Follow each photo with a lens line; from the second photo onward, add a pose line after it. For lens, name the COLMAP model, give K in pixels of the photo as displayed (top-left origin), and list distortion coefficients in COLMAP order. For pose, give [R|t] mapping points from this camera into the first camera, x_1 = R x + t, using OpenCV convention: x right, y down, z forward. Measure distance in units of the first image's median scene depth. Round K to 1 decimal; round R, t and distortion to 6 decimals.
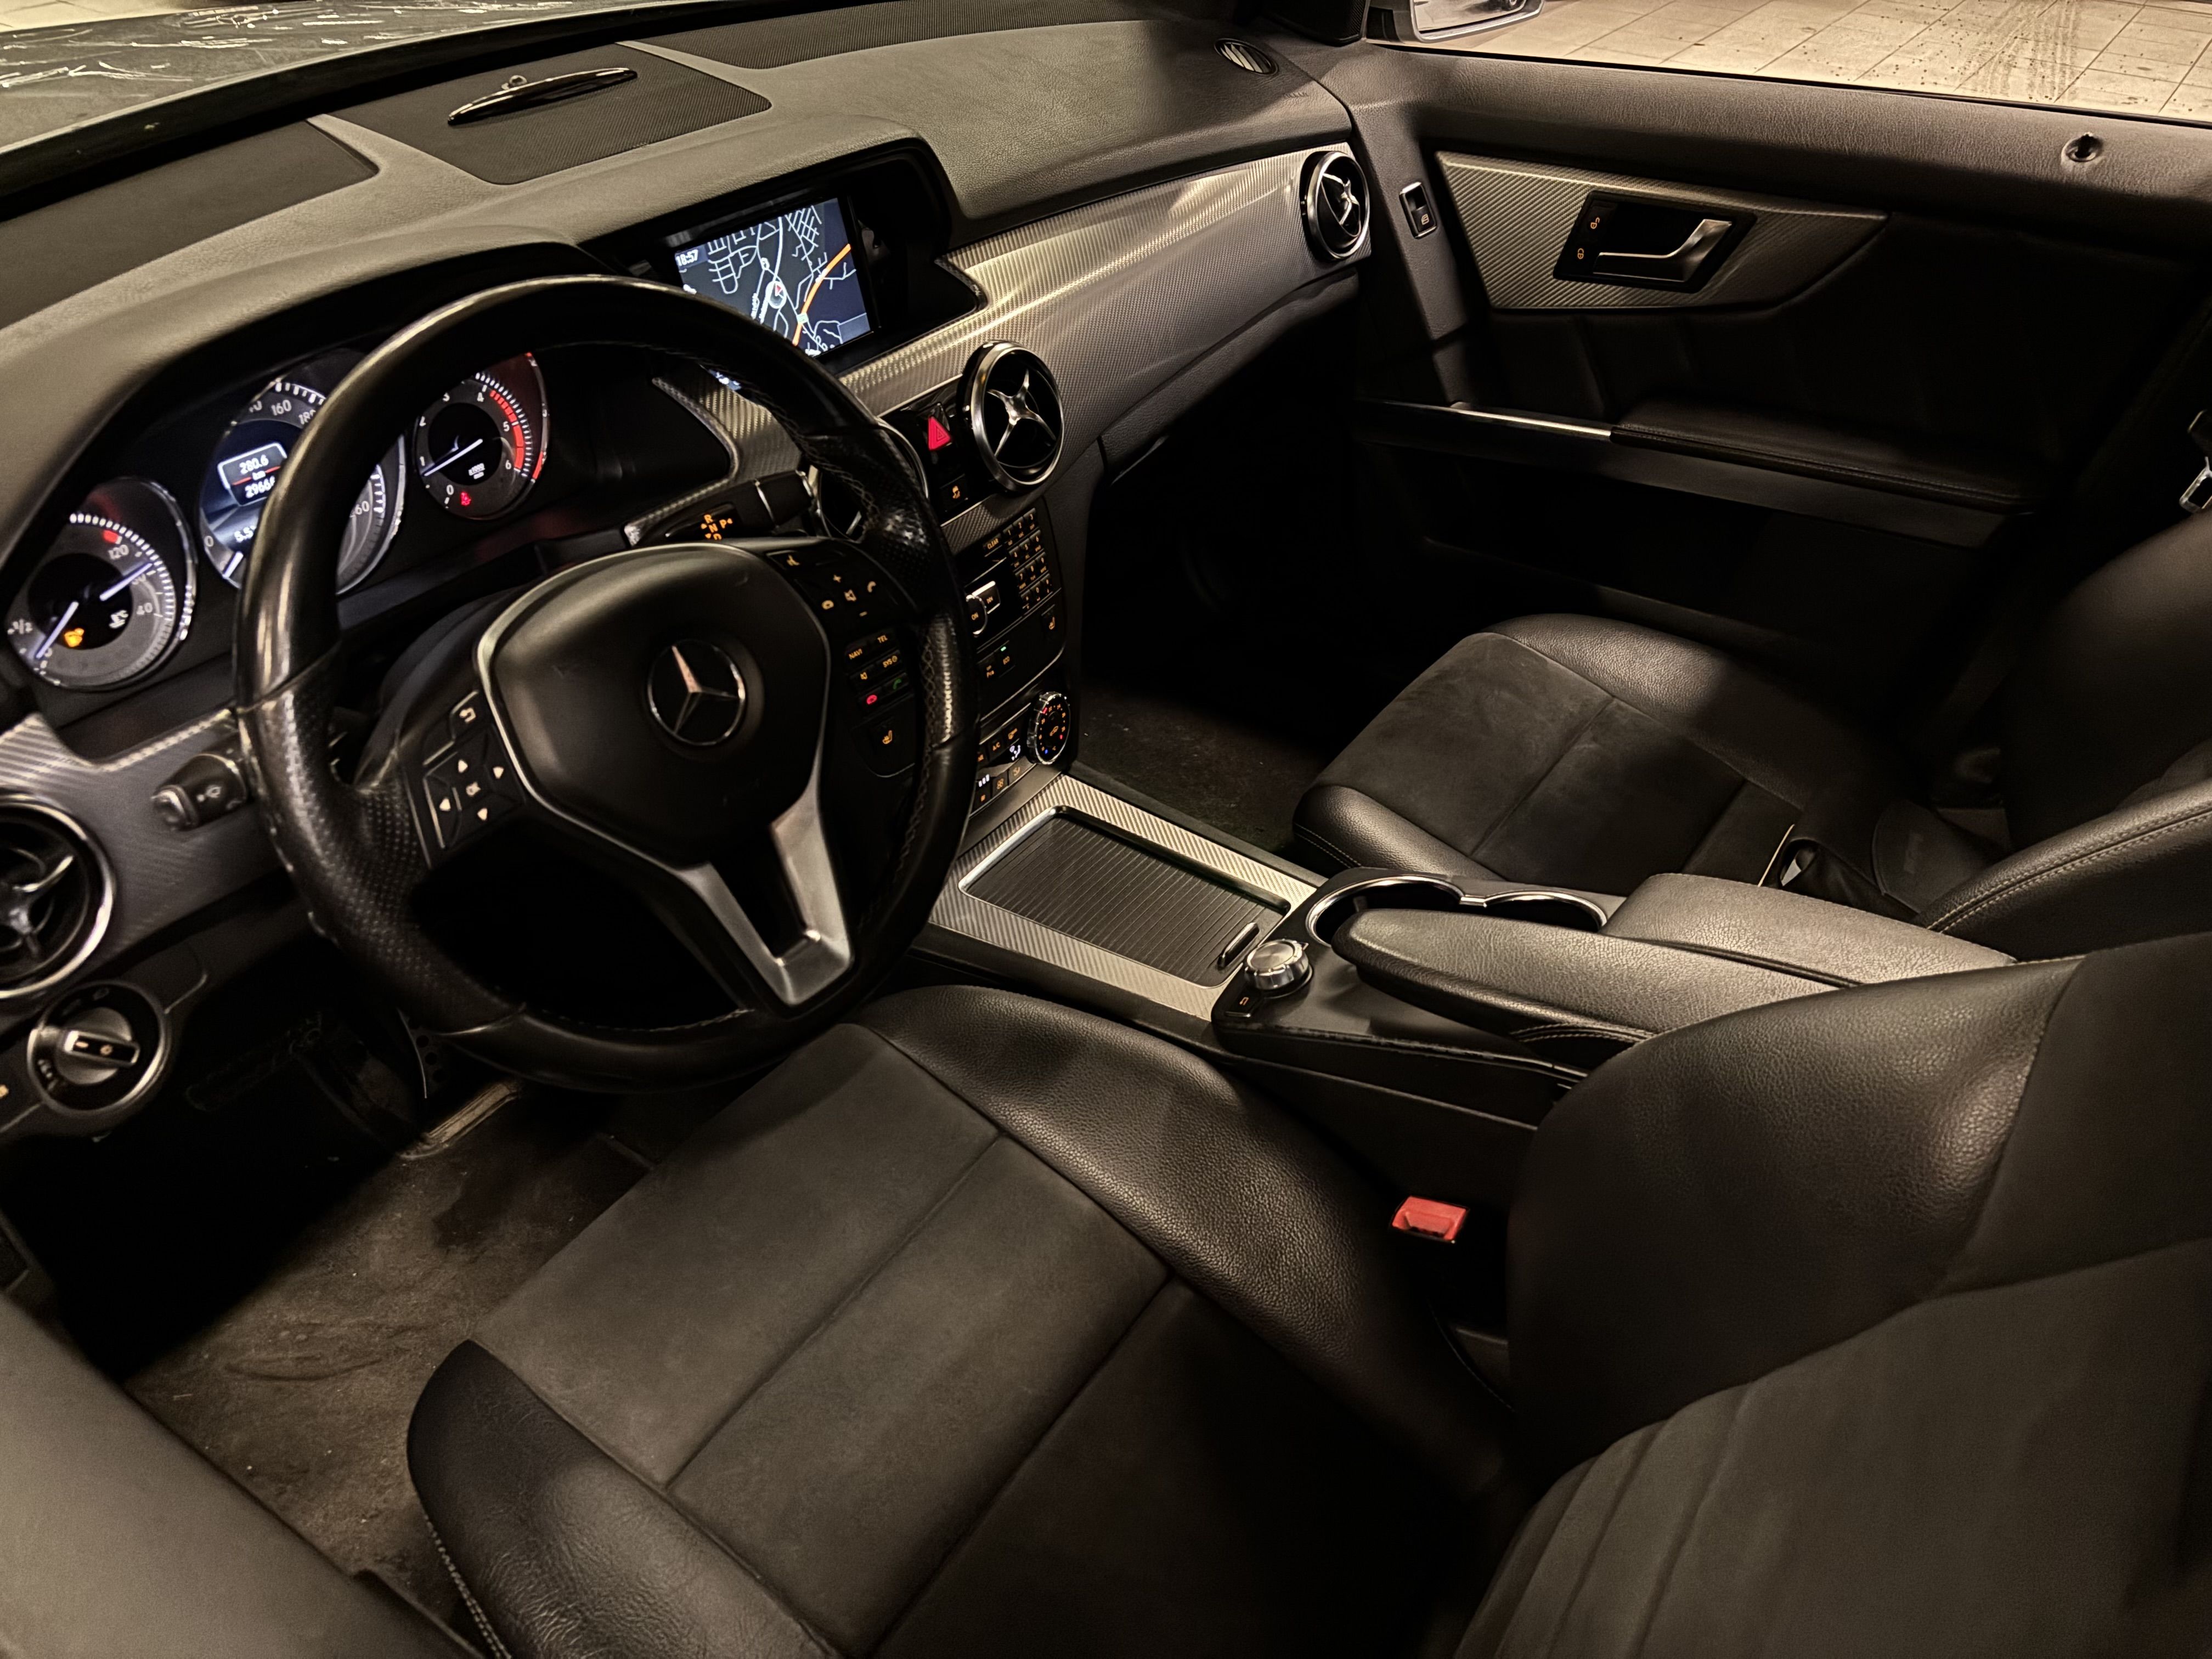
lens RADIAL K [[1657.3, 0, 1107.8], [0, 1657.3, 830.5], [0, 0, 1]] dist [0.007025, 0.001198]
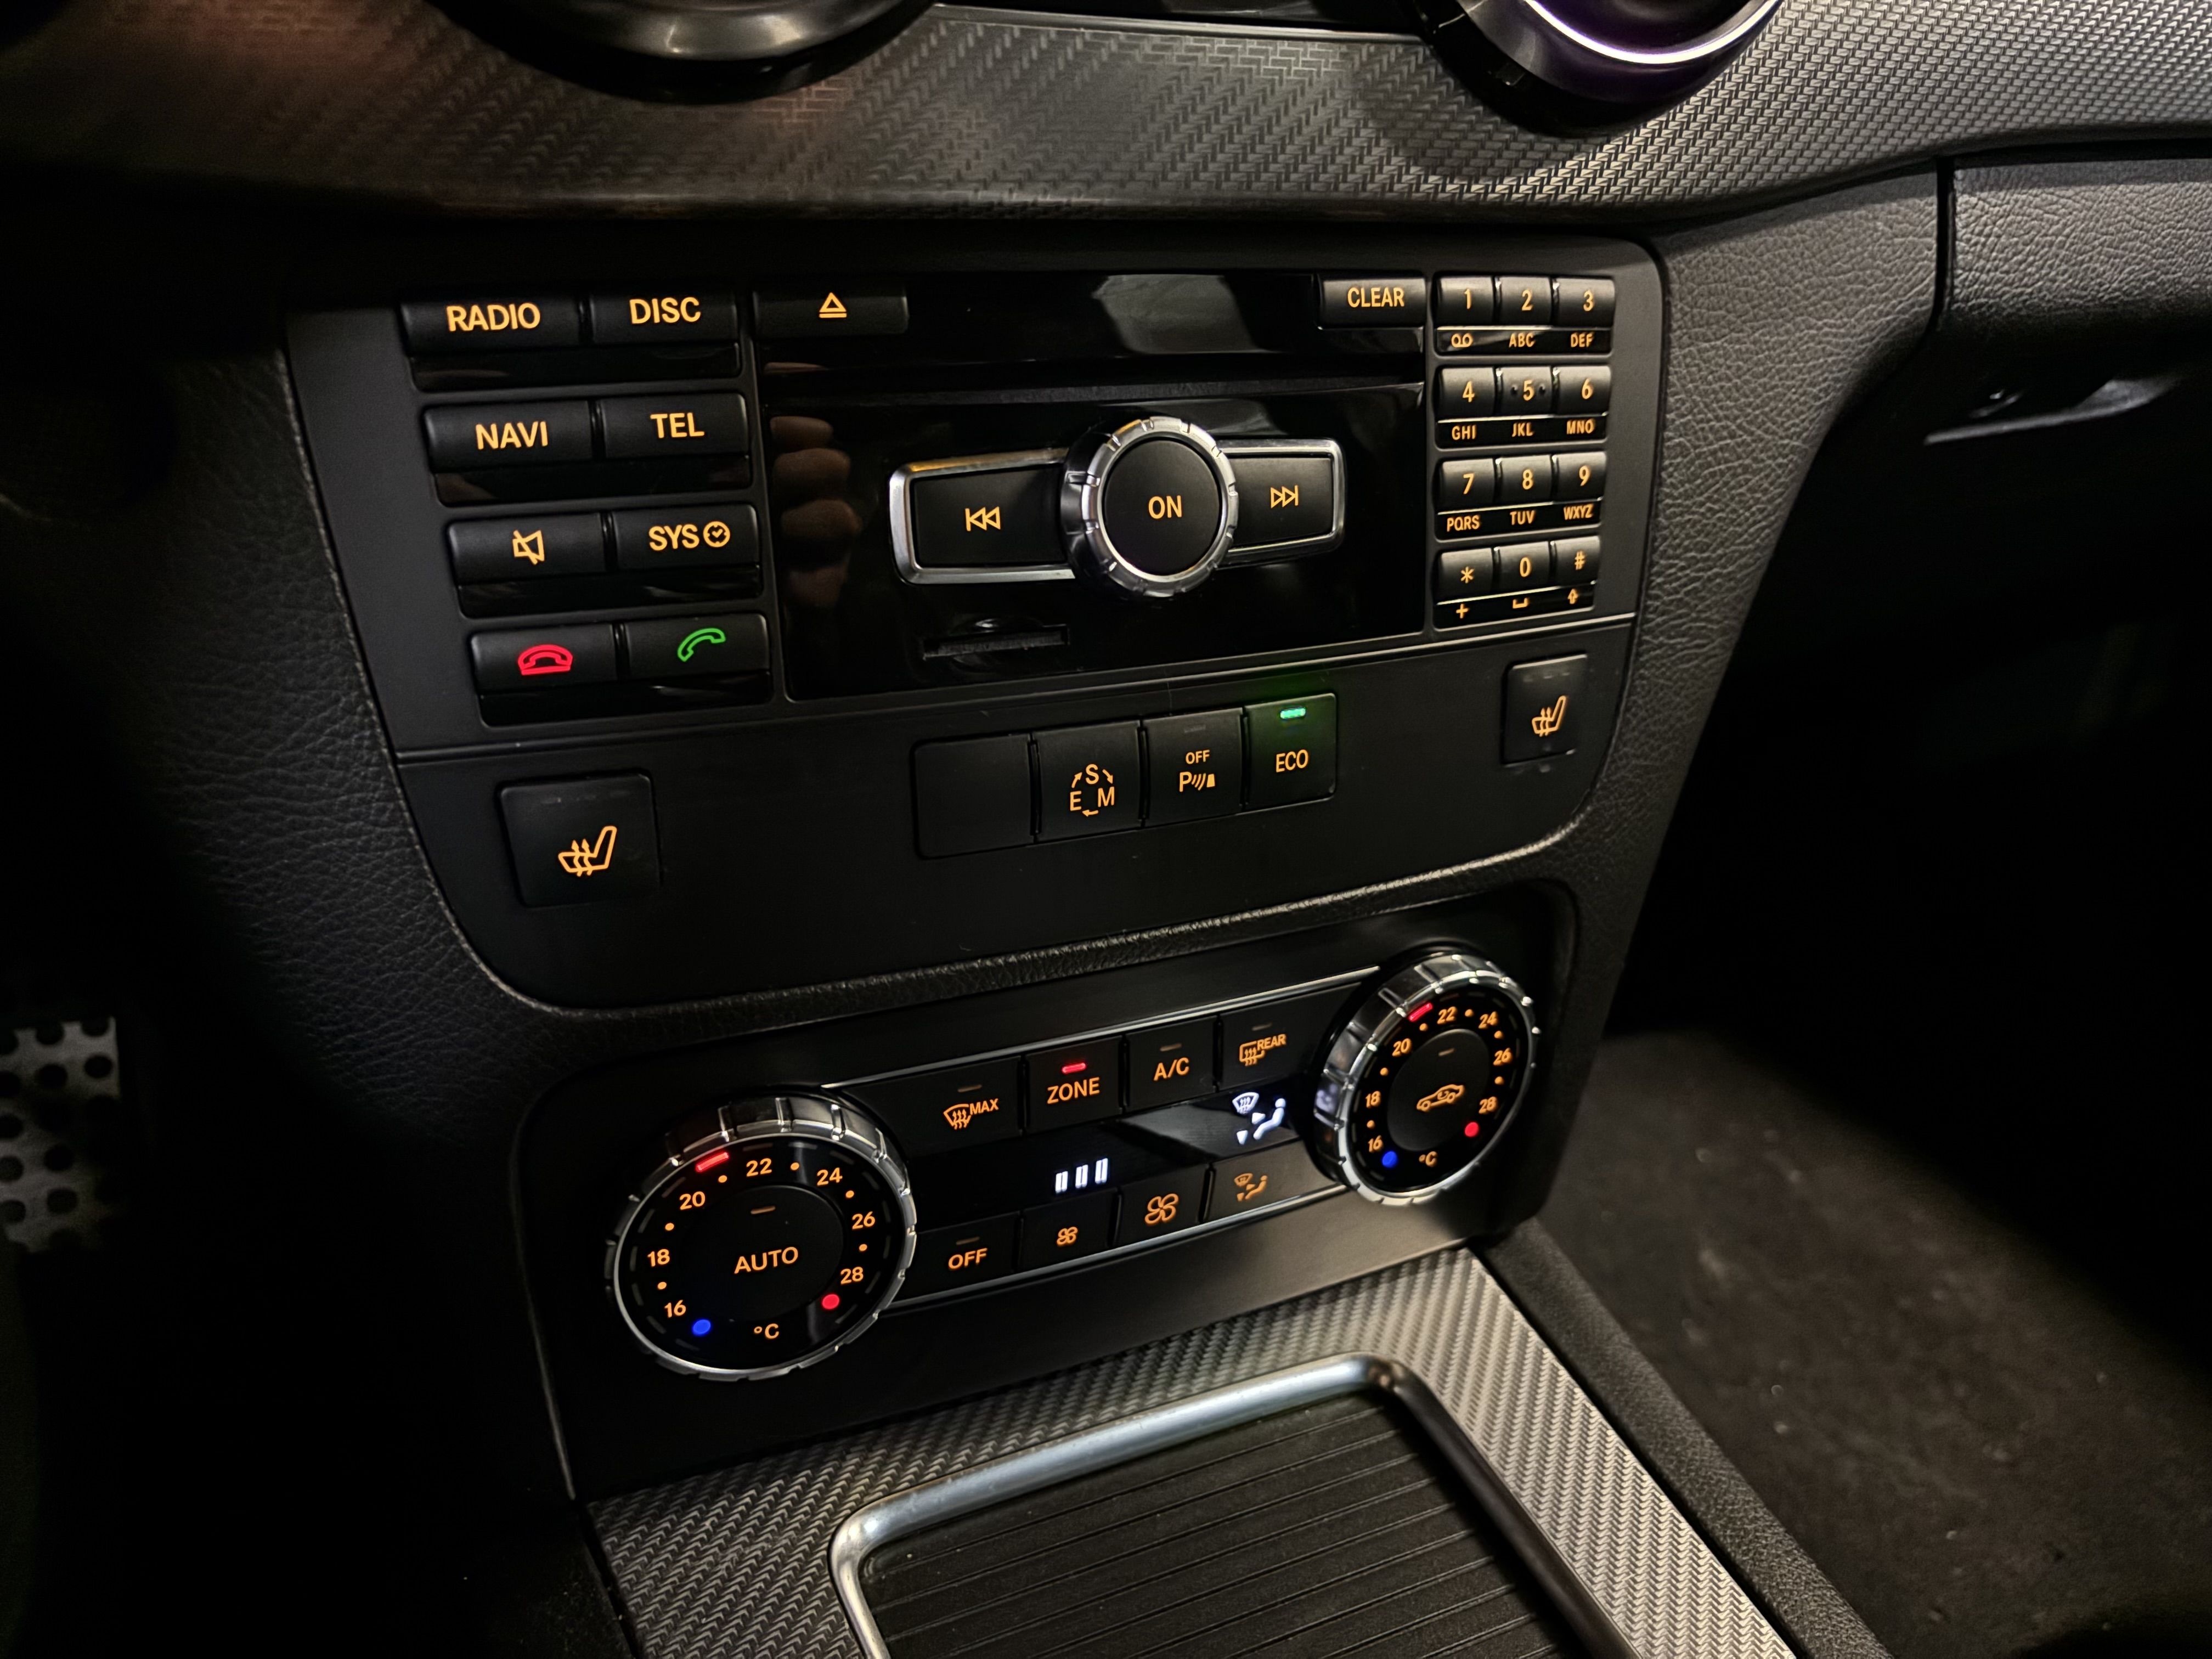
lens RADIAL K [[1657.3, 0, 1100.4], [0, 1657.3, 831.8], [0, 0, 1]] dist [0.007025, 0.001198]
pose [[0.869687, 0.245982, -0.427945, 0.025805], [-0.330022, 0.934479, -0.133548, -0.044476], [0.367056, 0.257376, 0.893883, 0.717296]]
